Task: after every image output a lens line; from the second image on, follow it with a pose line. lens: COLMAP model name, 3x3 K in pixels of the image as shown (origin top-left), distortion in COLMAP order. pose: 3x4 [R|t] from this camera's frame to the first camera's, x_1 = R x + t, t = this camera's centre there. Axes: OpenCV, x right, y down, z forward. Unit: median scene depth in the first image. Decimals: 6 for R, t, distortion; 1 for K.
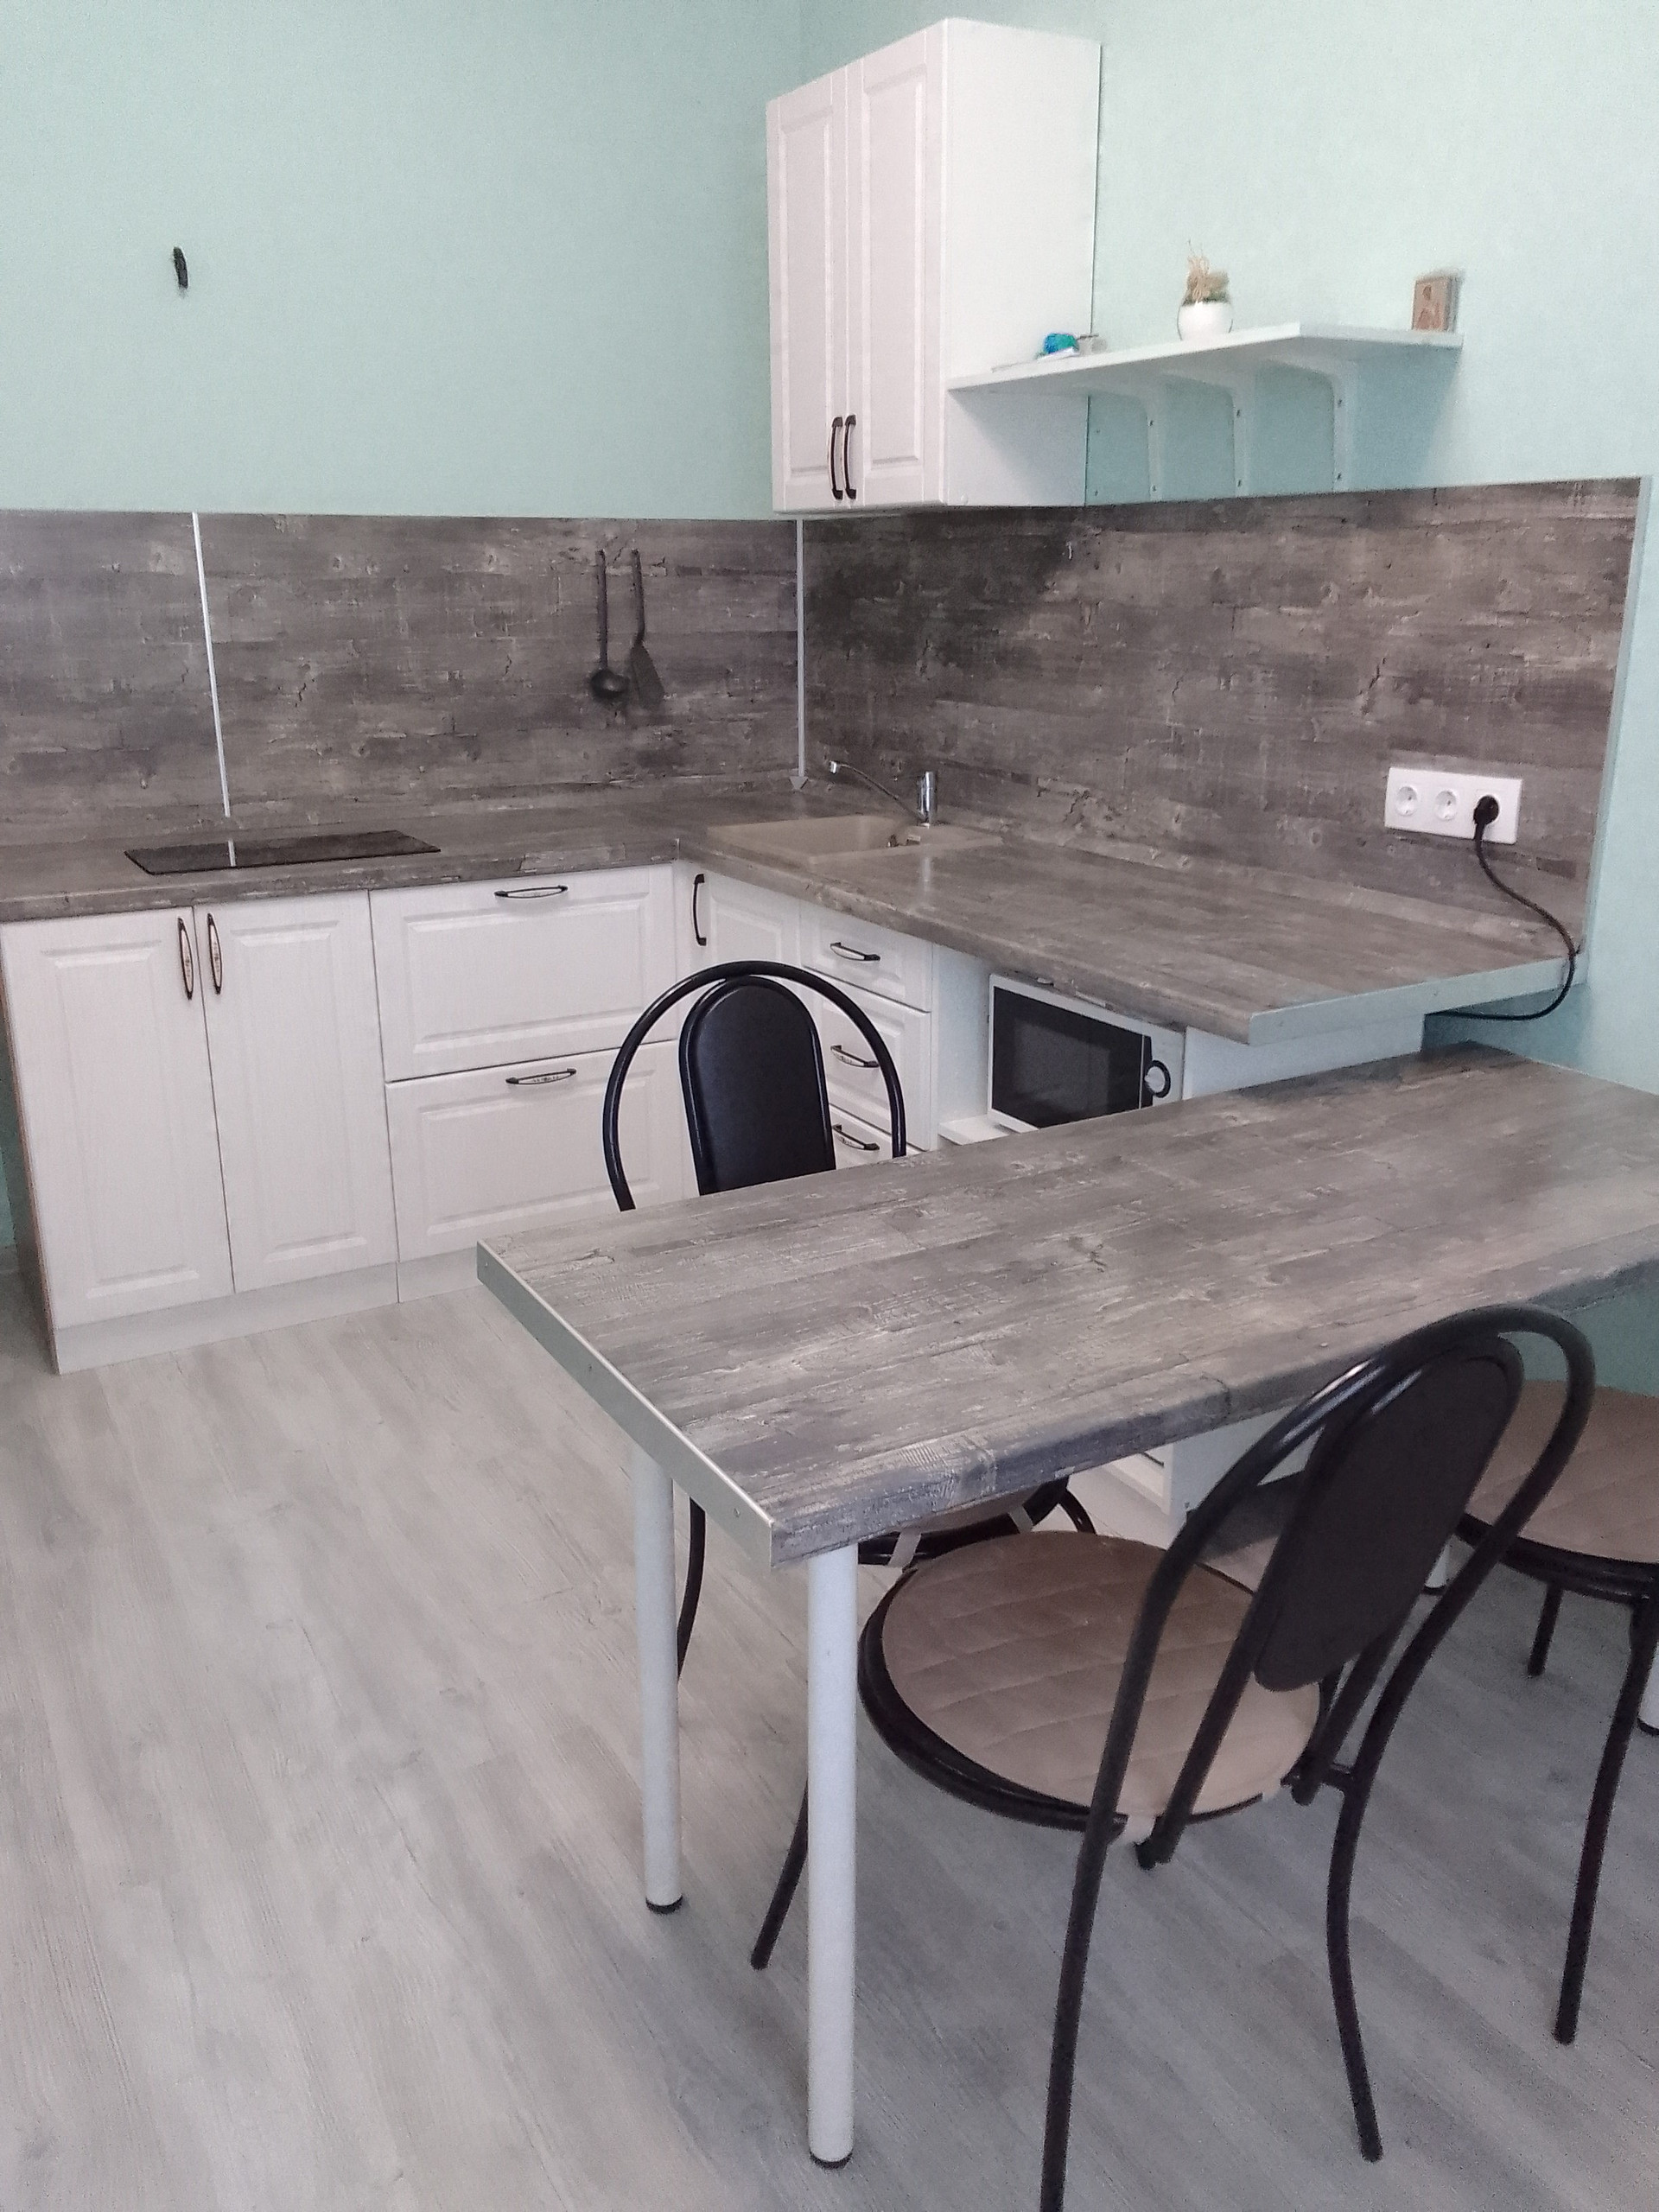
lens RADIAL K [[1705.7, 0, 818.8], [0, 1705.7, 1089.0], [0, 0, 1]] dist [0.058534, -0.086471]
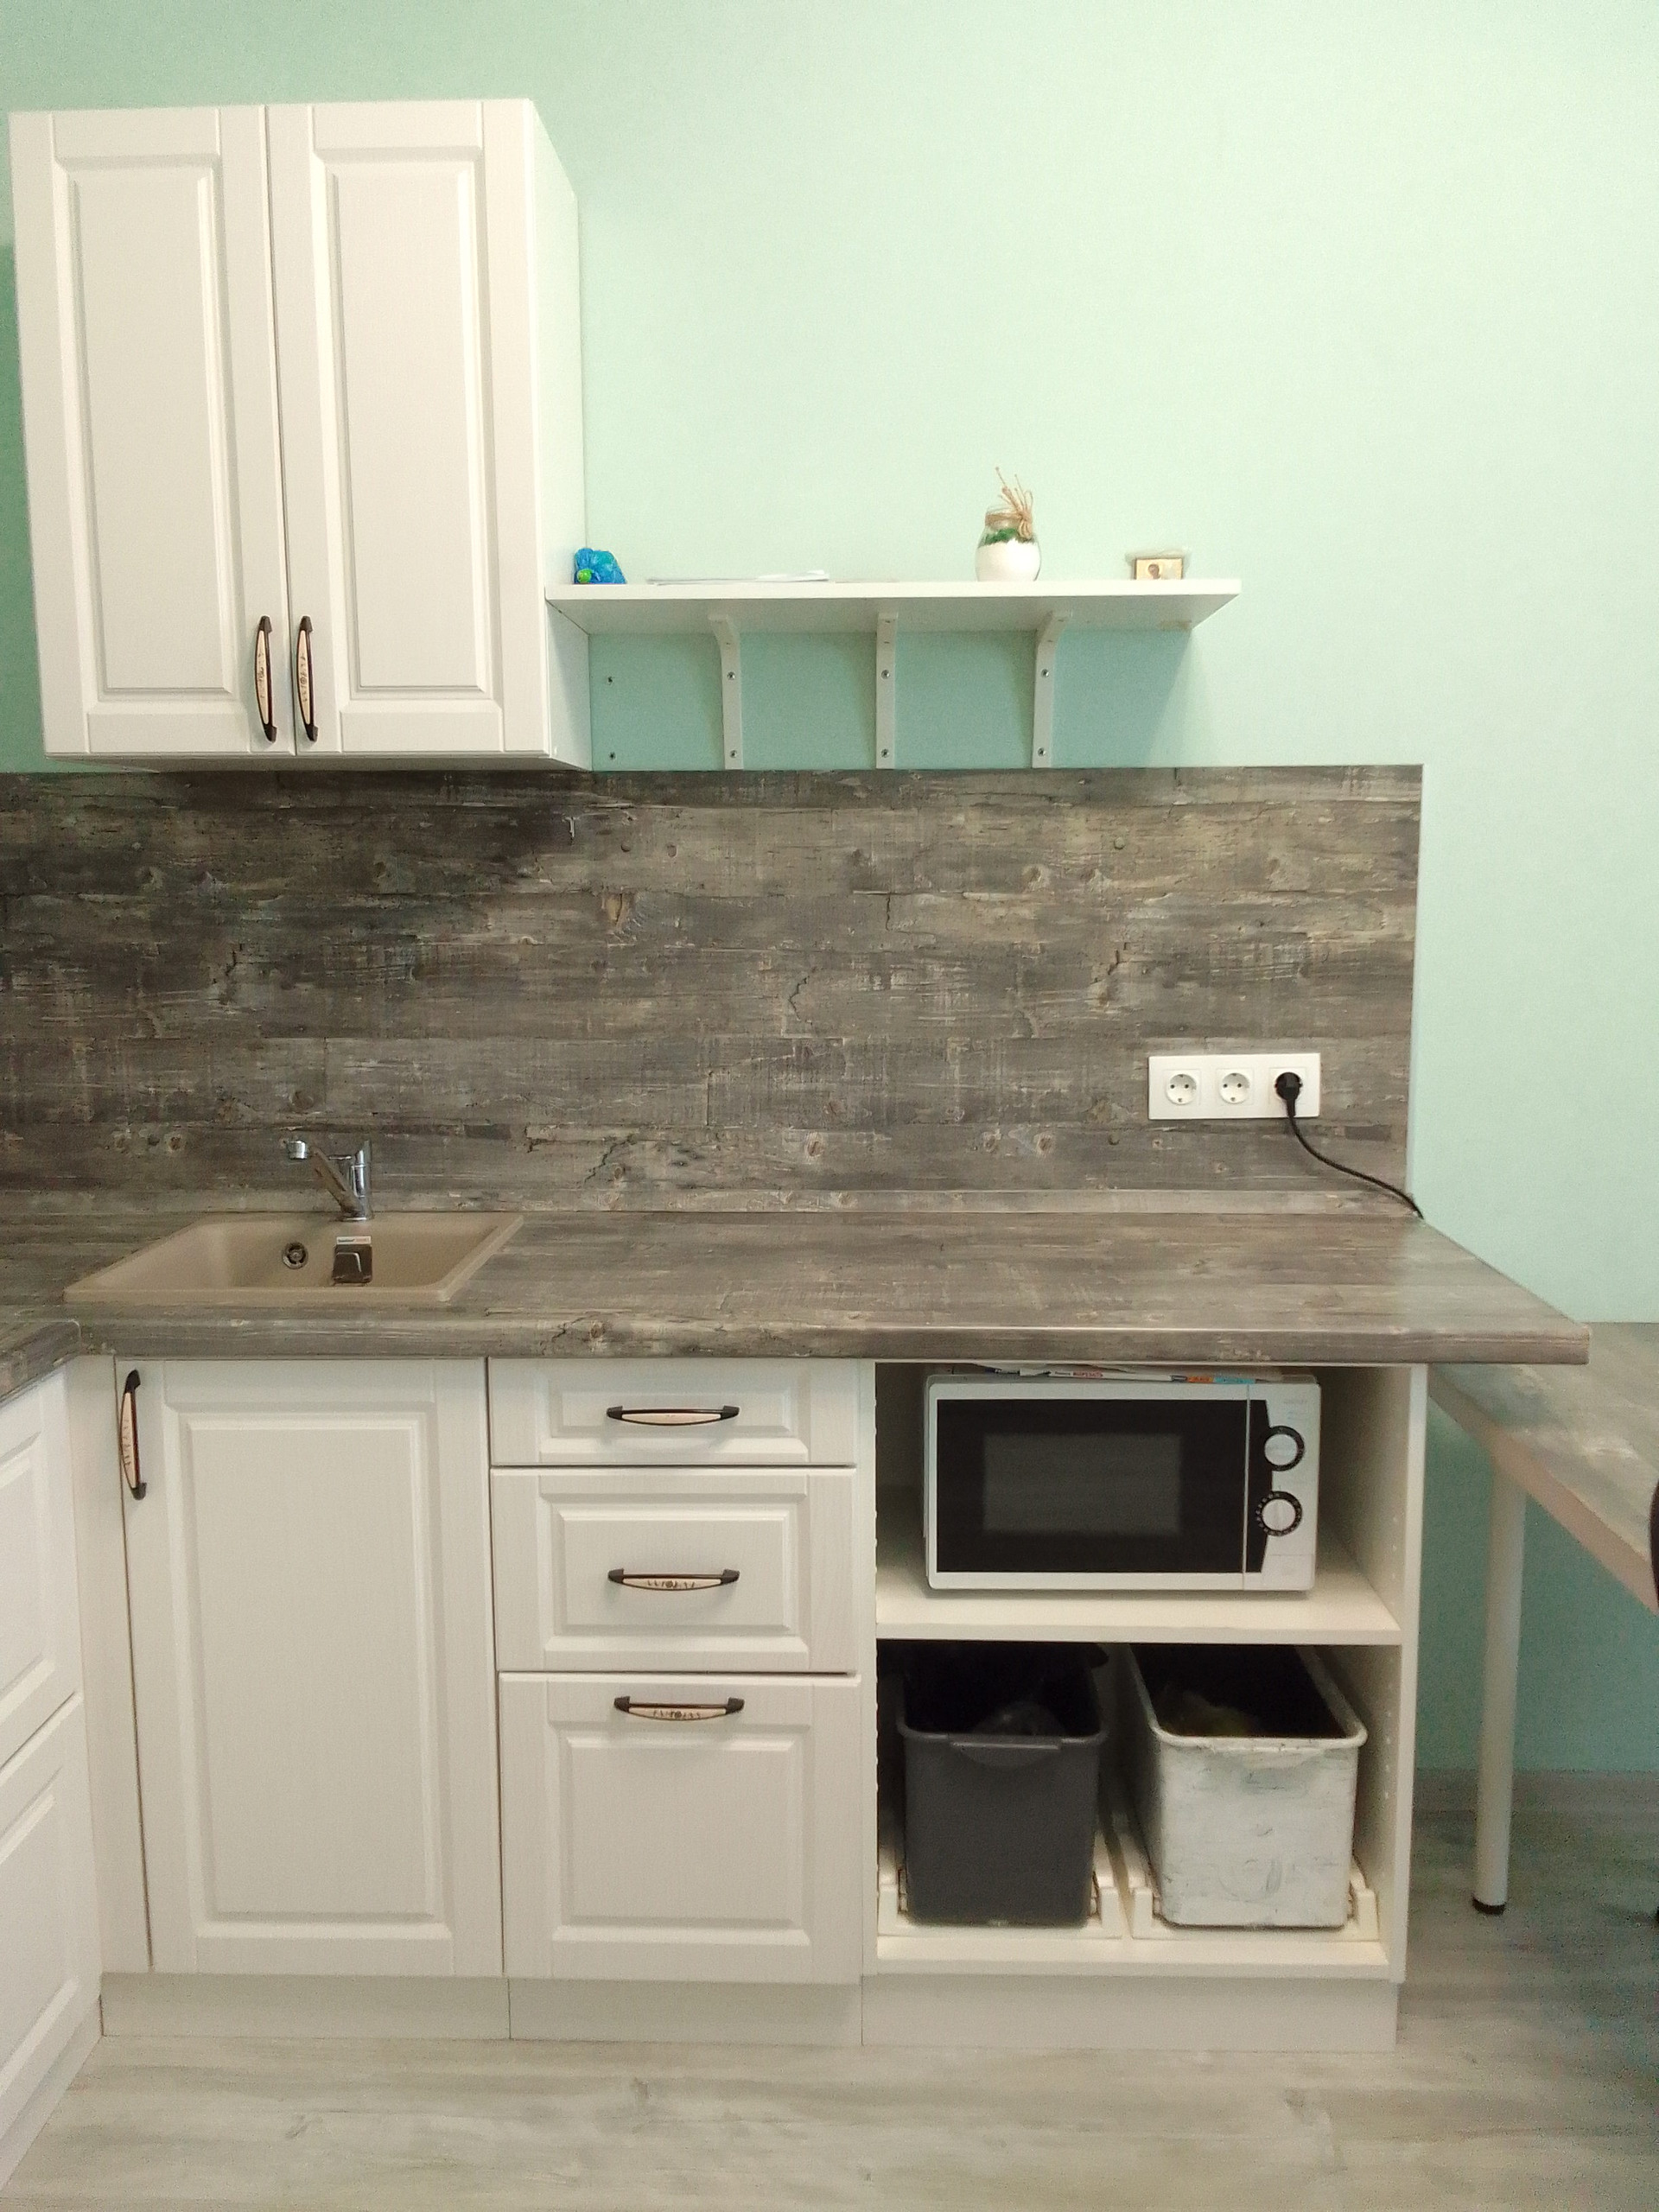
lens RADIAL K [[1705.7, 0, 821.9], [0, 1705.7, 1090.0], [0, 0, 1]] dist [0.058534, -0.086471]
pose [[0.525056, -0.104830, 0.844587, -0.443321], [0.250714, 0.967399, -0.035789, -0.148872], [-0.813301, 0.230541, 0.534221, 0.539516]]
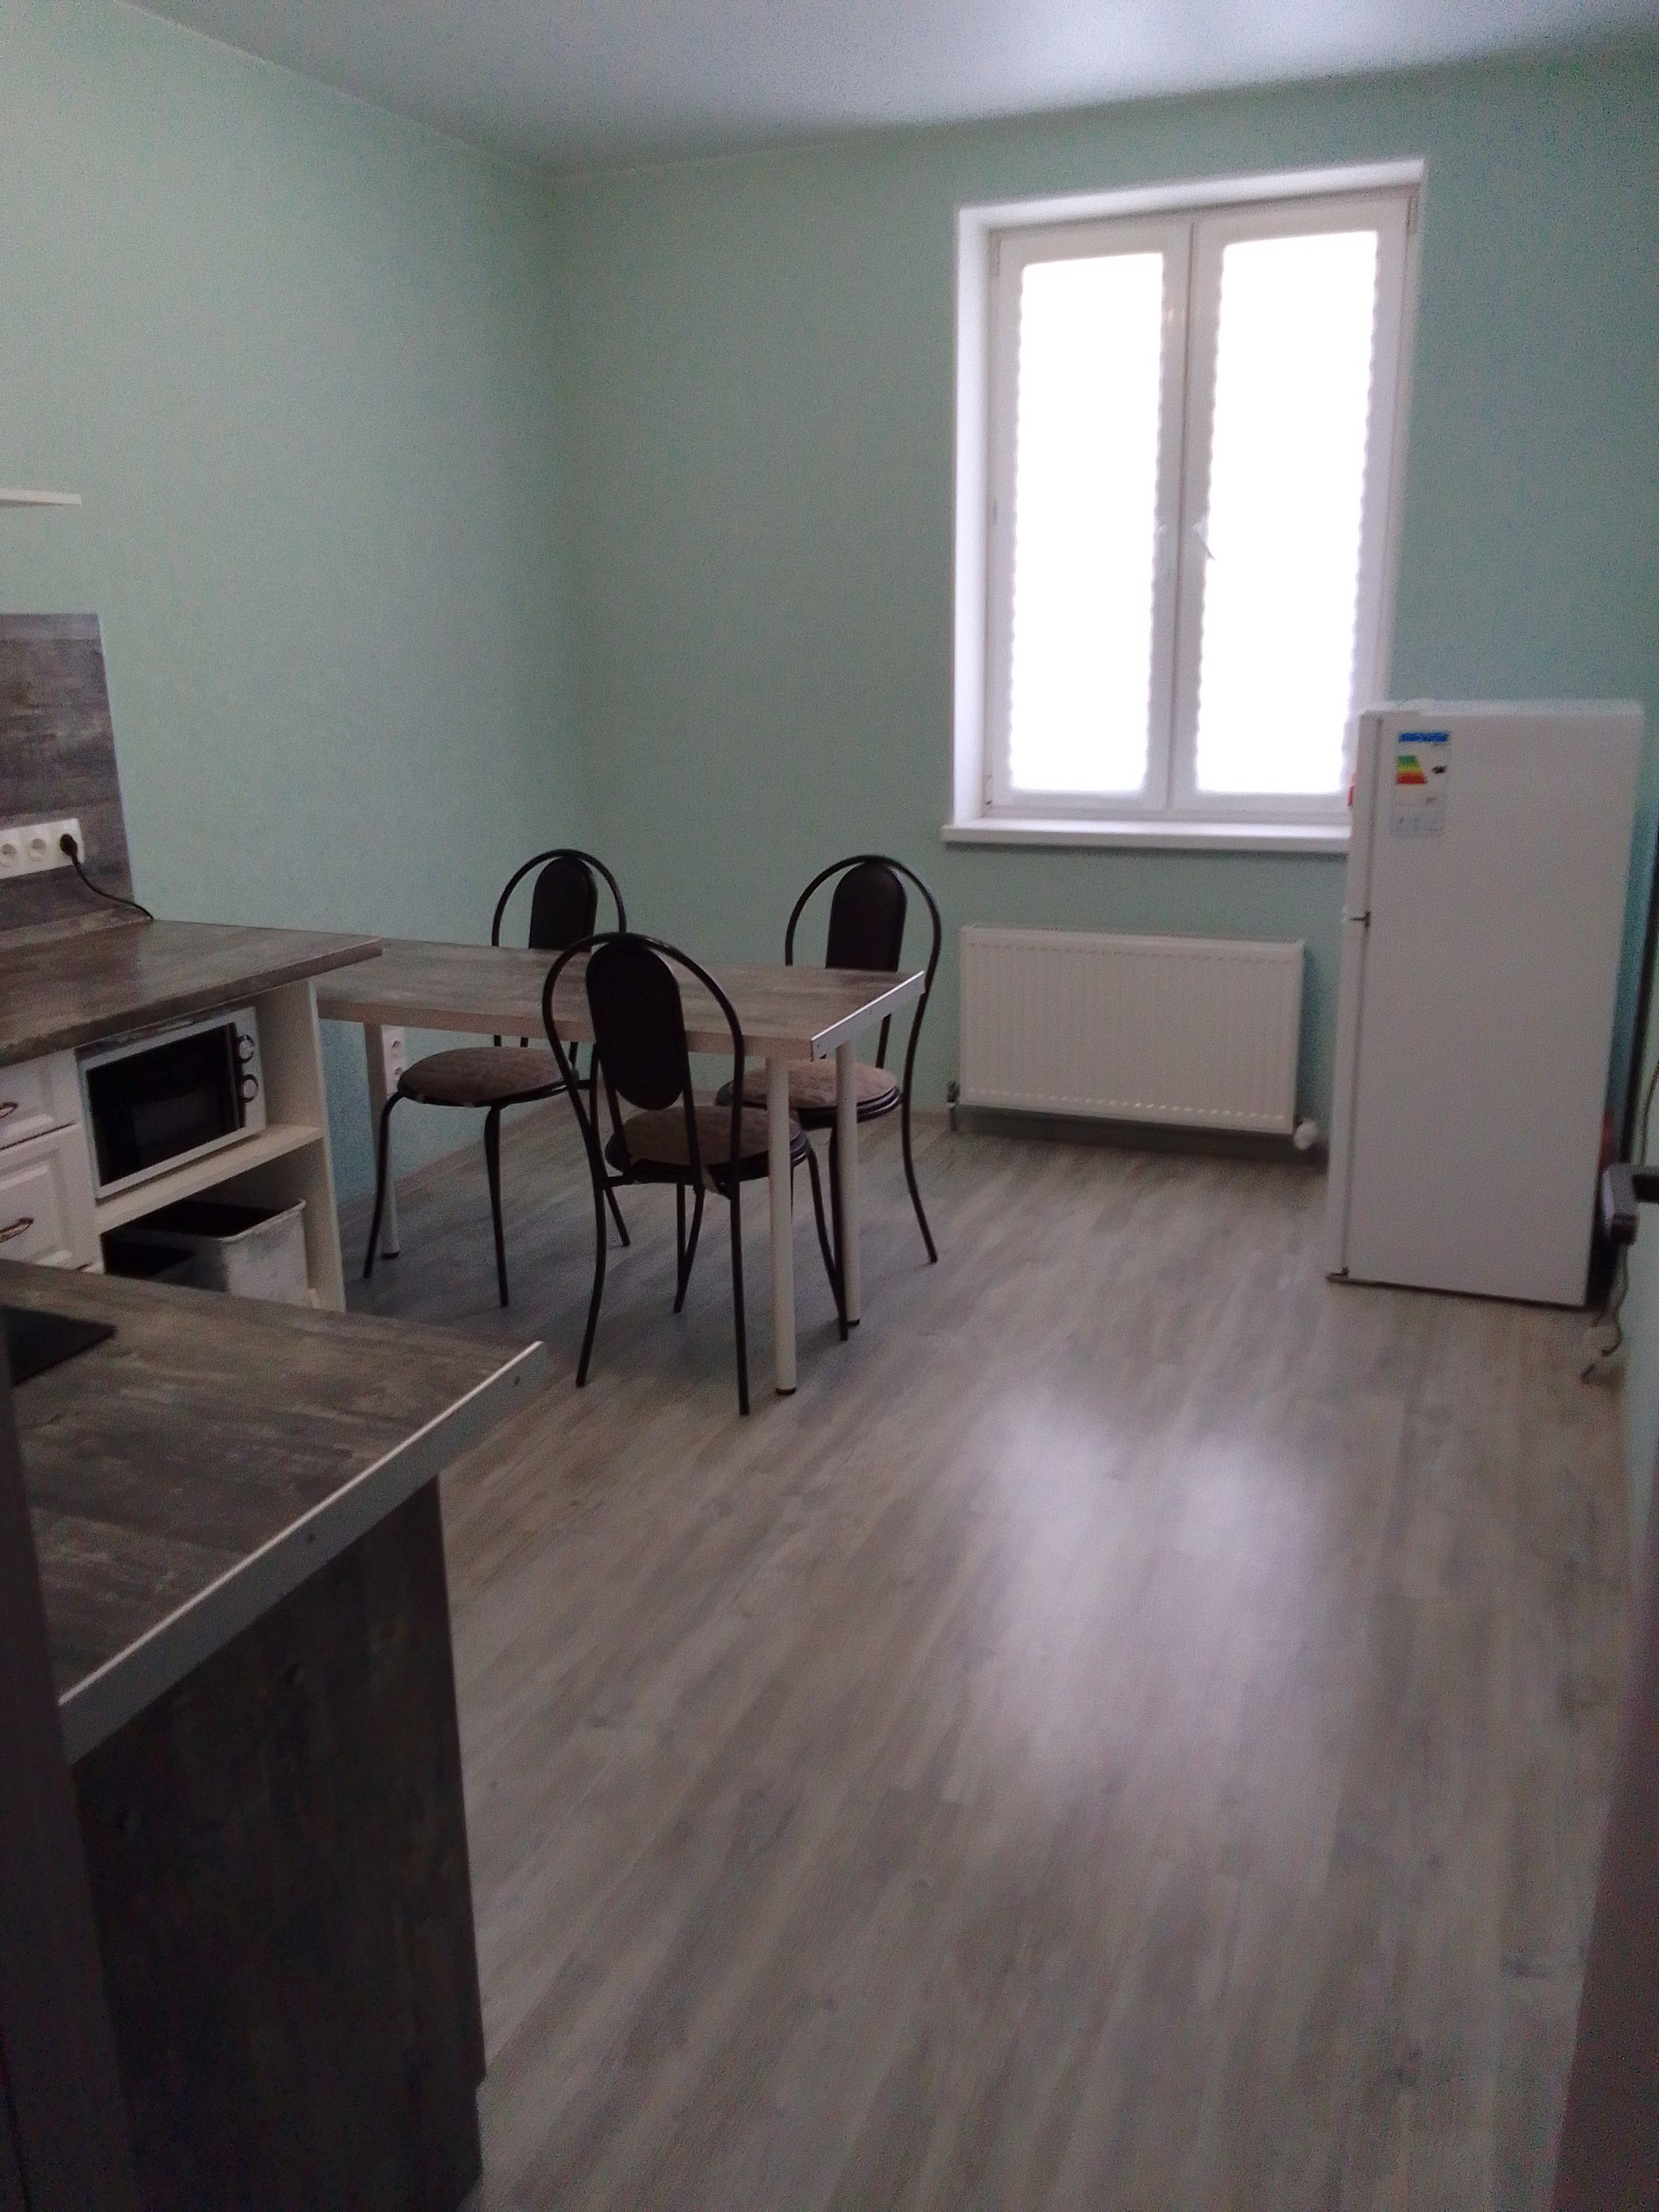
lens RADIAL K [[1705.7, 0, 826.1], [0, 1705.7, 1088.4], [0, 0, 1]] dist [0.058534, -0.086471]
pose [[-0.618287, -0.196811, 0.760911, -0.849241], [0.247754, 0.869974, 0.426336, -0.335278], [-0.745881, 0.452117, -0.489133, 1.017621]]
